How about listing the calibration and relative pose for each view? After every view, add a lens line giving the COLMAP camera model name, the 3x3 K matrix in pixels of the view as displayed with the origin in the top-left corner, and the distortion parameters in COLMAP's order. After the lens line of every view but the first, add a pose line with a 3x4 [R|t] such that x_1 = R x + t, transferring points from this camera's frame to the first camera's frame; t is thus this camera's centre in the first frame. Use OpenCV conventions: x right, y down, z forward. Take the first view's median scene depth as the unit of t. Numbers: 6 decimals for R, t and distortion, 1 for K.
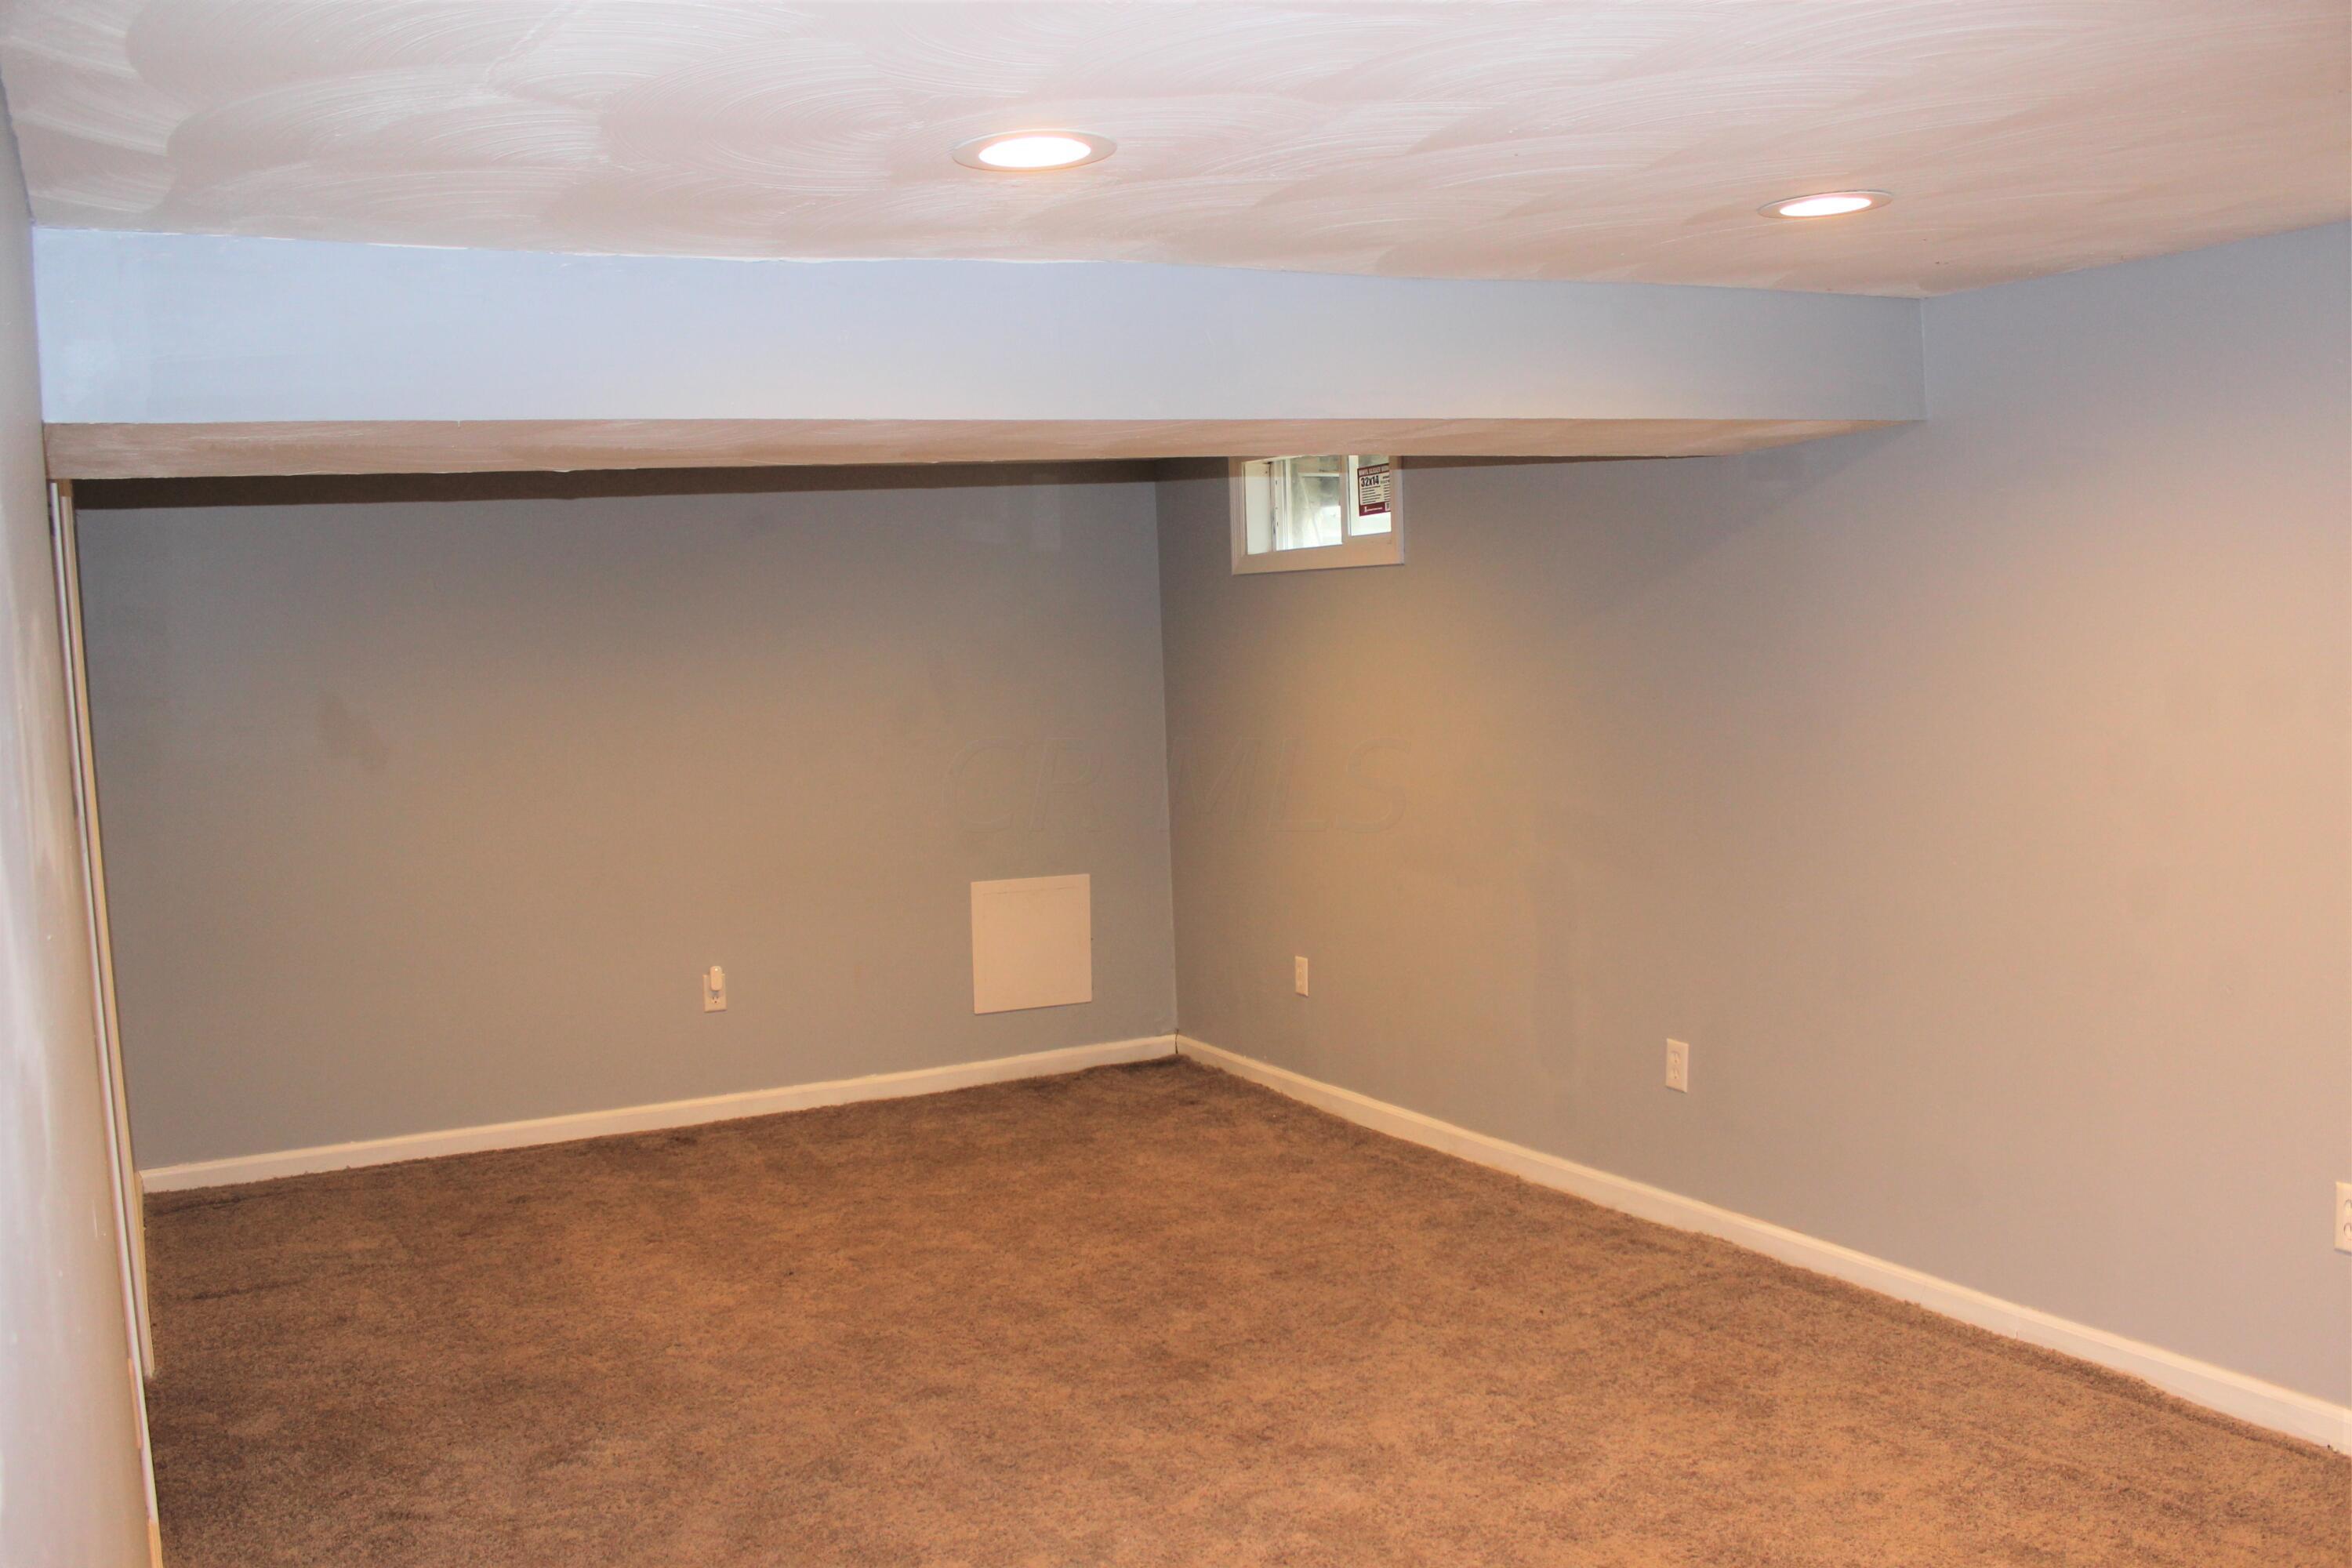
lens RADIAL K [[1934.9, 0, 1193.6], [0, 1934.9, 793.0], [0, 0, 1]] dist [-0.167868, 0.149943]
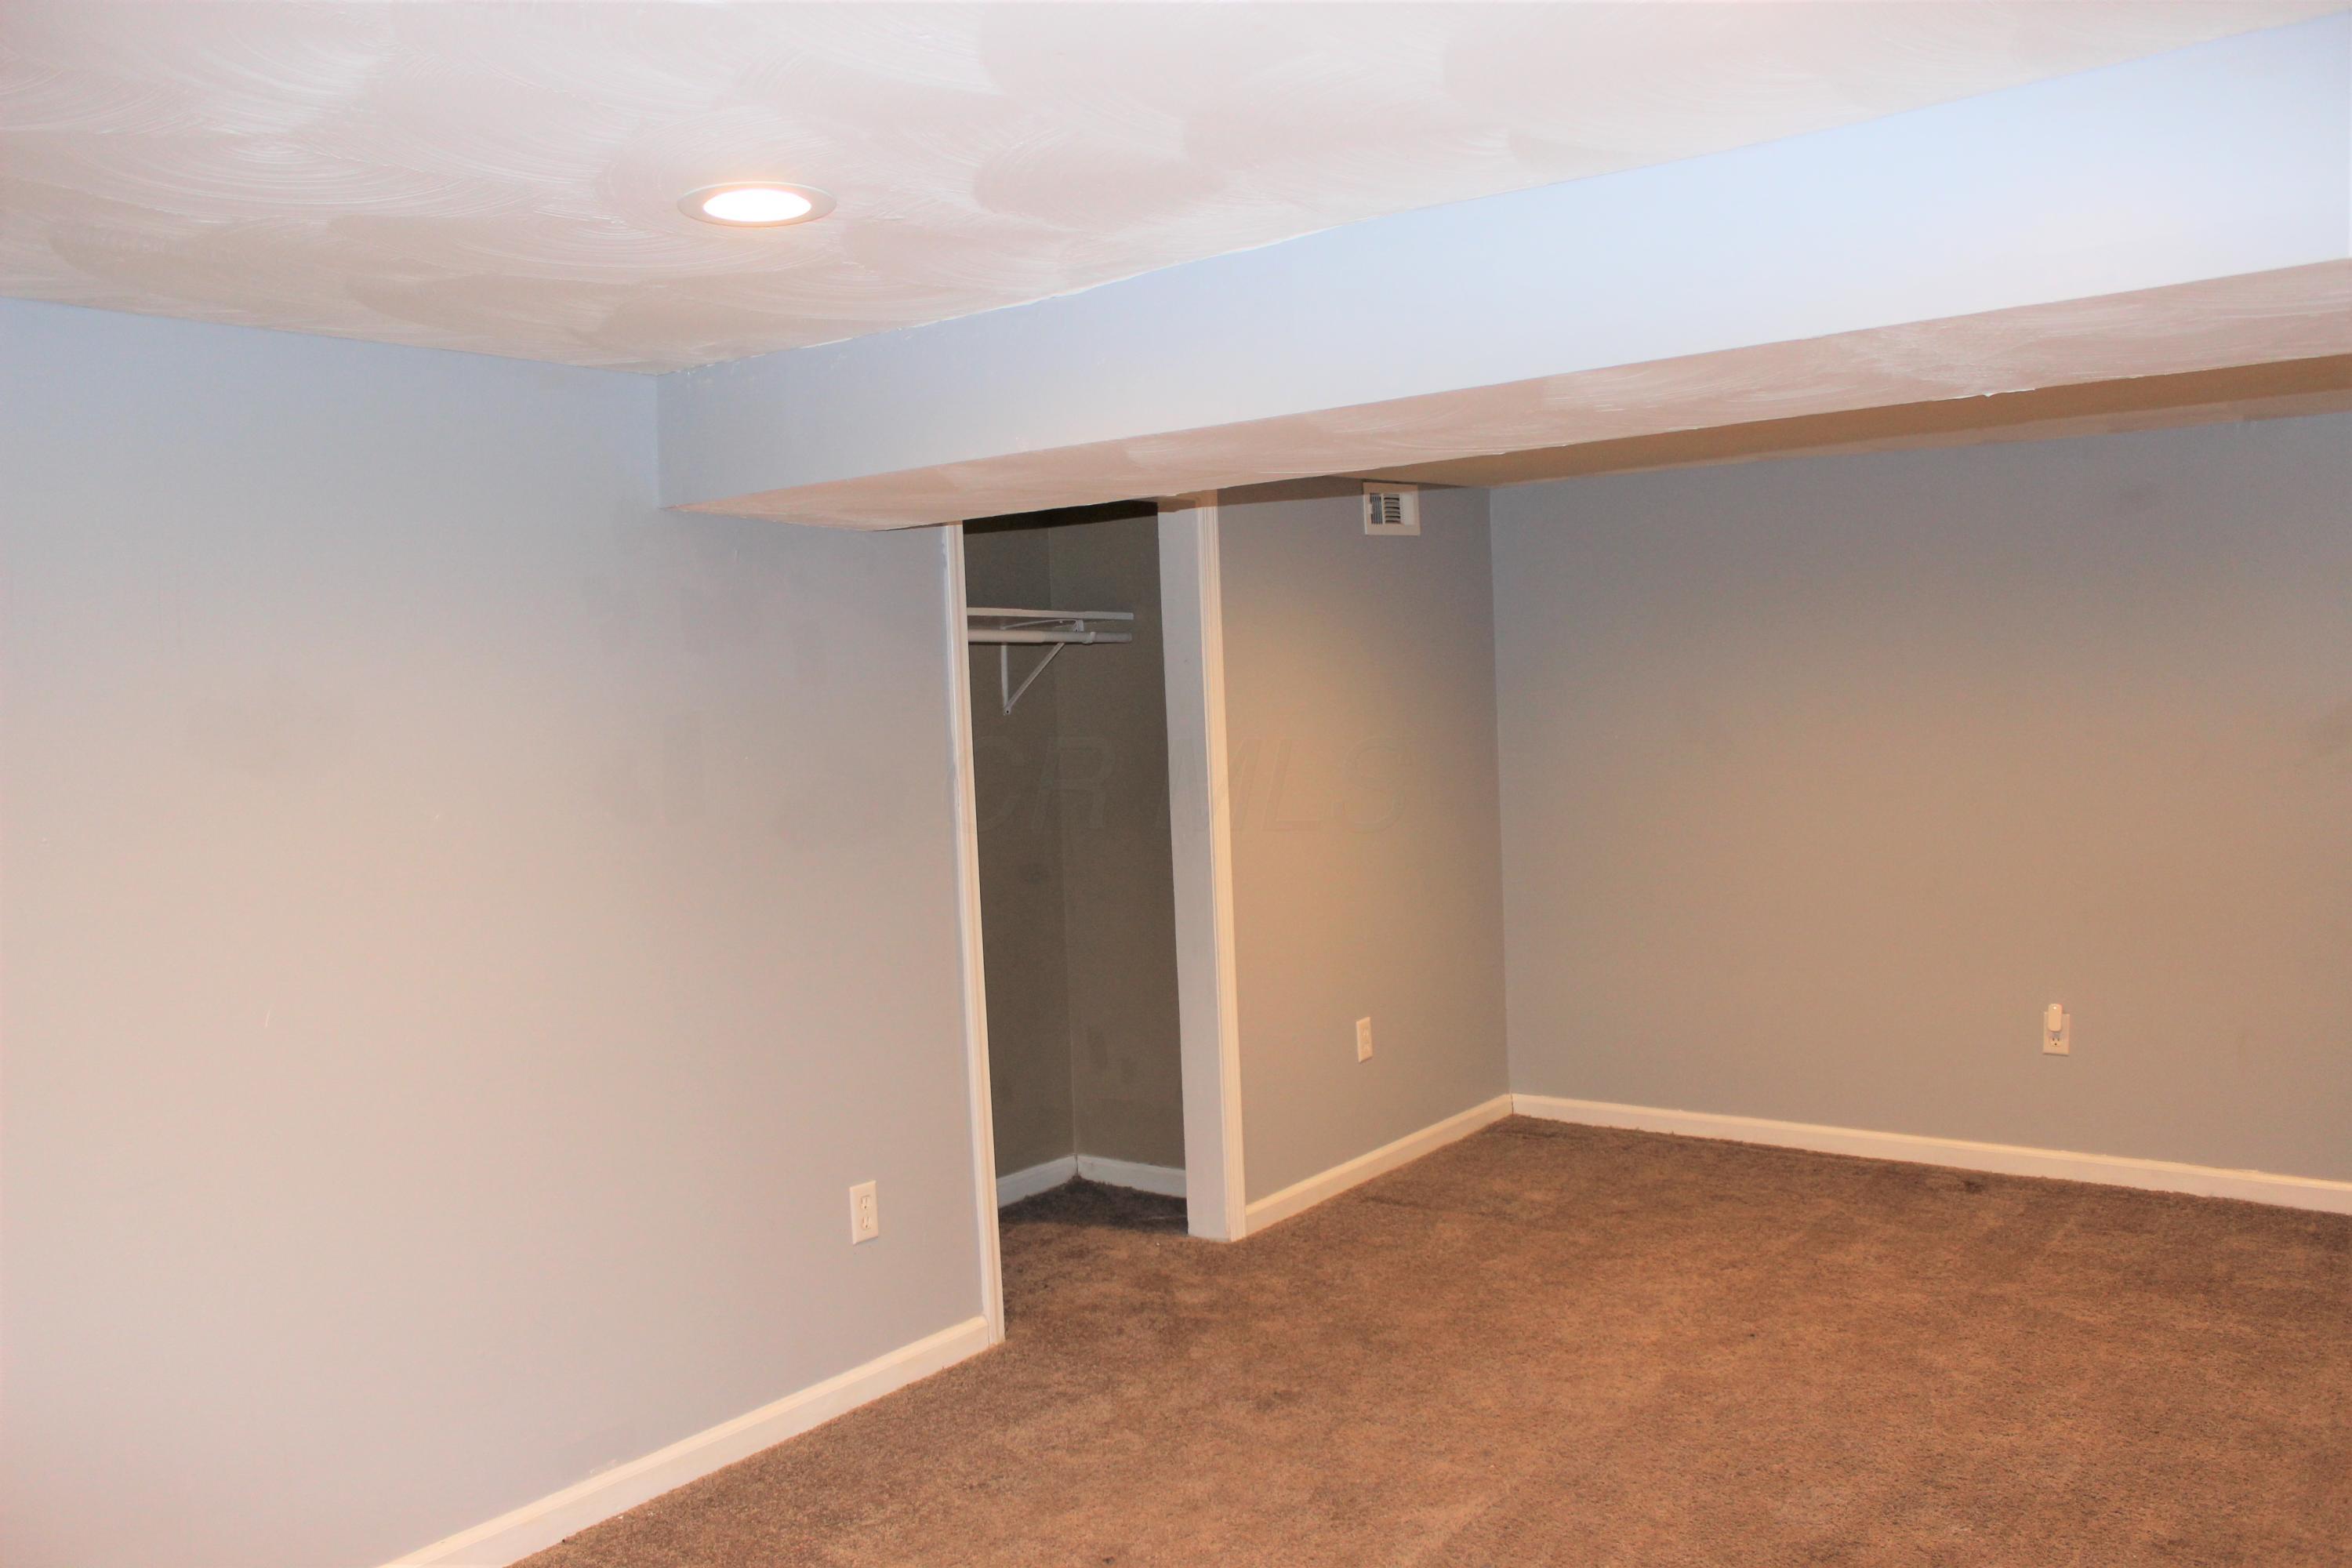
lens RADIAL K [[1934.9, 0, 1193.6], [0, 1934.9, 793.0], [0, 0, 1]] dist [-0.167868, 0.149943]
pose [[0.466237, 0.081802, -0.880870, 0.372856], [-0.068994, 0.996045, 0.055980, -0.031809], [0.881966, 0.034674, 0.470037, 0.282704]]
